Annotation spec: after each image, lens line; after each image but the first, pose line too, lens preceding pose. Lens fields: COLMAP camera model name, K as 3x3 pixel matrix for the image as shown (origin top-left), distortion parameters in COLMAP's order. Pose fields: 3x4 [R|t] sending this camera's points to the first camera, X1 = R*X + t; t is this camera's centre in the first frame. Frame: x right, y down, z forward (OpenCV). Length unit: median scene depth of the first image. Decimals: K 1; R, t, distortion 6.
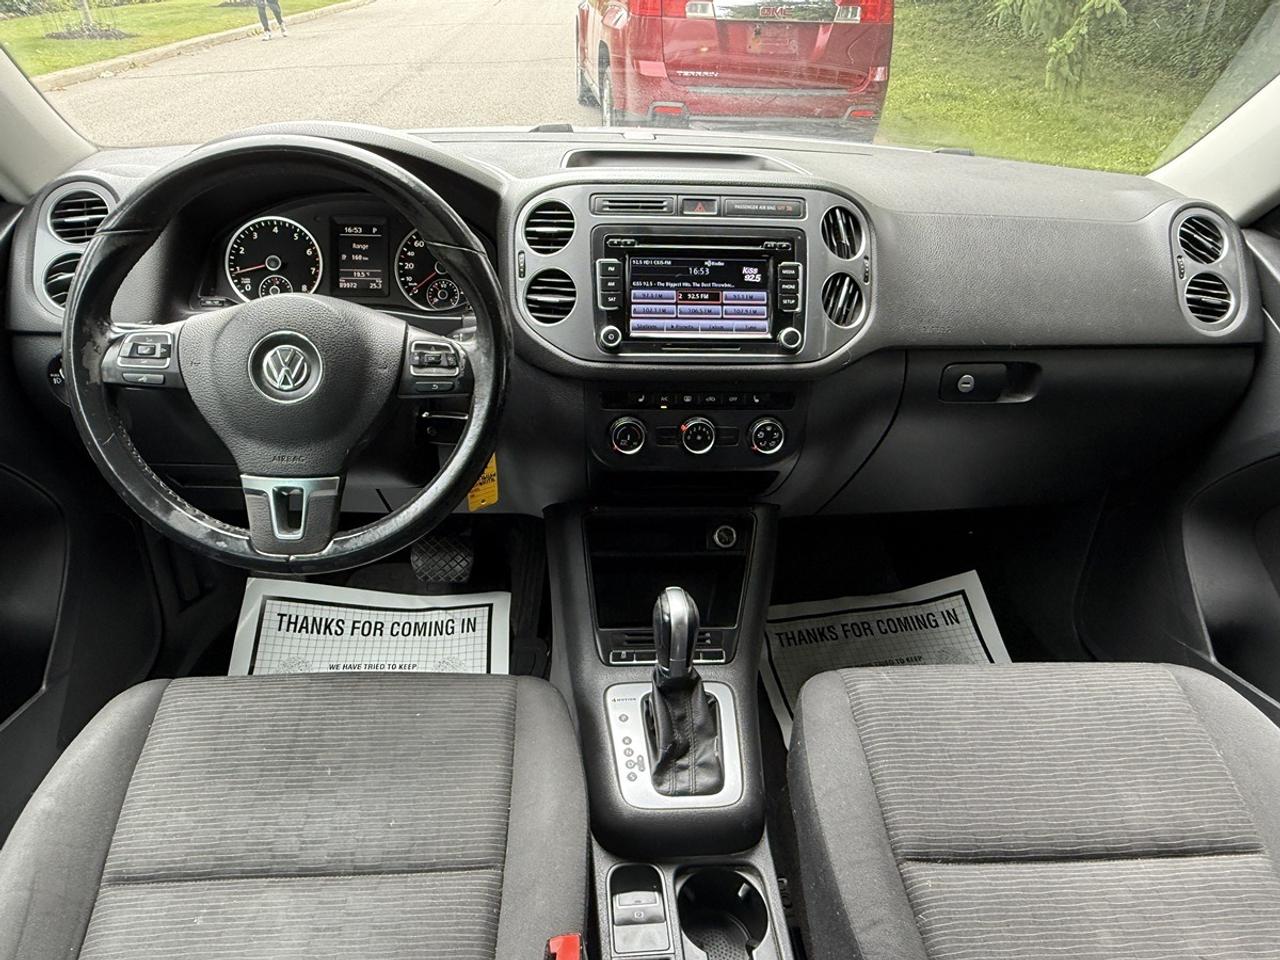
lens RADIAL K [[809.4, 0, 647.8], [0, 809.4, 476.2], [0, 0, 1]] dist [-0.000303, 0.001586]
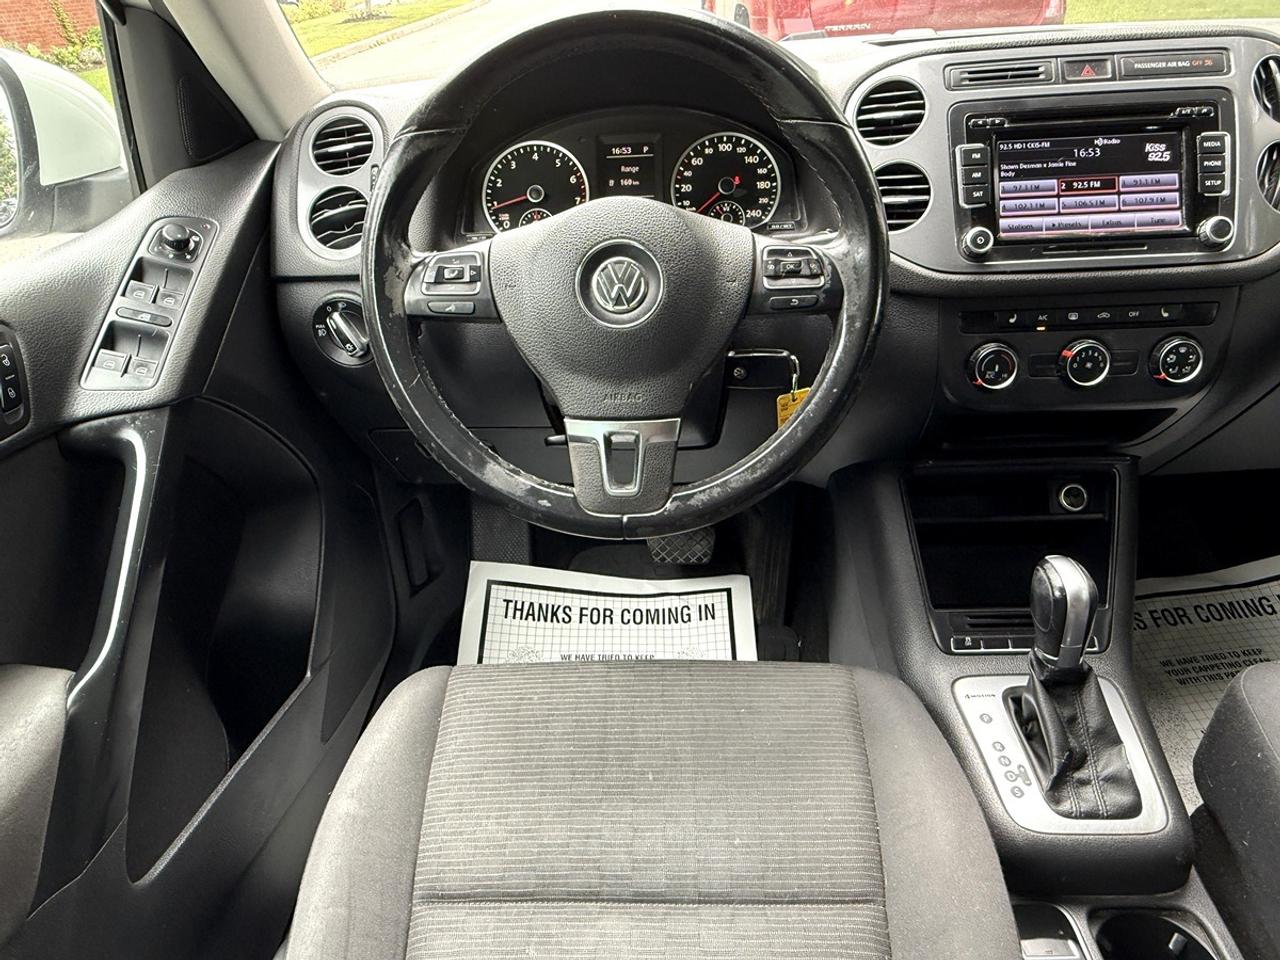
lens RADIAL K [[809.4, 0, 631.9], [0, 809.4, 482.6], [0, 0, 1]] dist [-0.000303, 0.001586]
pose [[0.990739, -0.023204, -0.133782, -0.278384], [0.024244, 0.999687, 0.006146, 0.051788], [0.133597, -0.009333, 0.990992, 0.159463]]
